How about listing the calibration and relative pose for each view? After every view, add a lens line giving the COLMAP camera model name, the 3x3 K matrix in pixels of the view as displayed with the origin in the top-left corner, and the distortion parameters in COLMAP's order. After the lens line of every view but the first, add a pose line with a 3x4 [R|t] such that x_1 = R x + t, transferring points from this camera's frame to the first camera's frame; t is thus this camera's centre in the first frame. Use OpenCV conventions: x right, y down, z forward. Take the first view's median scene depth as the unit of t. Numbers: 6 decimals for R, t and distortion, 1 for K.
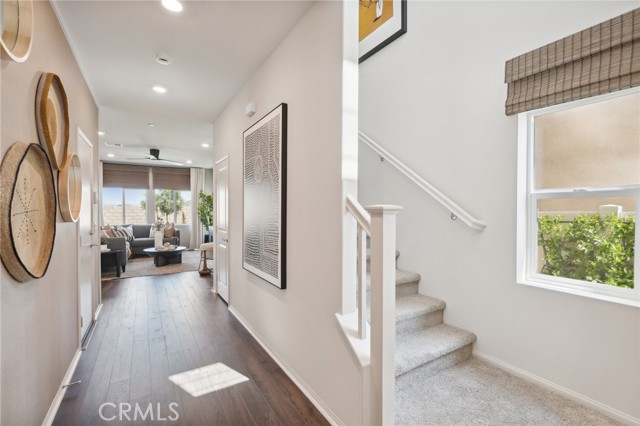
lens RADIAL K [[282.3, 0, 324.5], [0, 282.3, 213.0], [0, 0, 1]] dist [-0.013170, 0.005056]
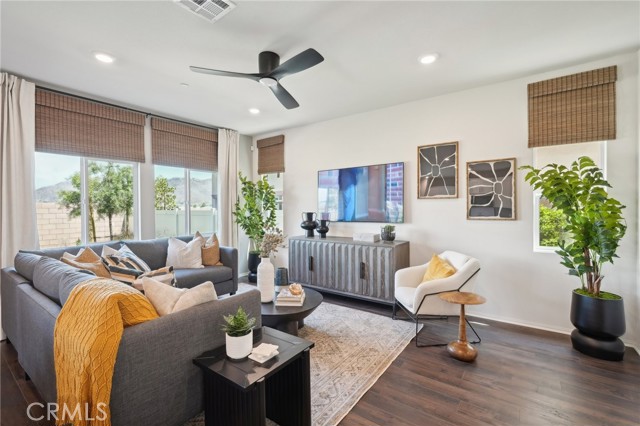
lens RADIAL K [[282.3, 0, 321.3], [0, 282.3, 211.9], [0, 0, 1]] dist [-0.013170, 0.005056]
pose [[0.937228, -0.004890, 0.348683, -0.492022], [0.001437, 0.999947, 0.010162, -0.008029], [-0.348714, -0.009023, 0.937186, 0.444107]]
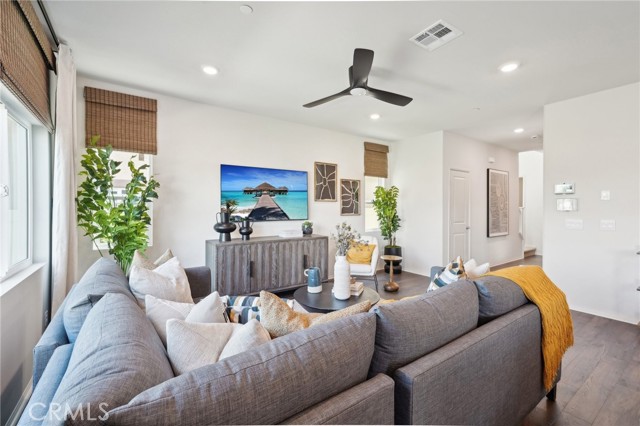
lens RADIAL K [[282.3, 0, 319.8], [0, 282.3, 215.1], [0, 0, 1]] dist [-0.013170, 0.005056]
pose [[-0.030953, -0.012098, 0.999448, -0.756707], [0.005013, 0.999912, 0.012259, -0.002791], [-0.999508, 0.005390, -0.030890, 0.784319]]
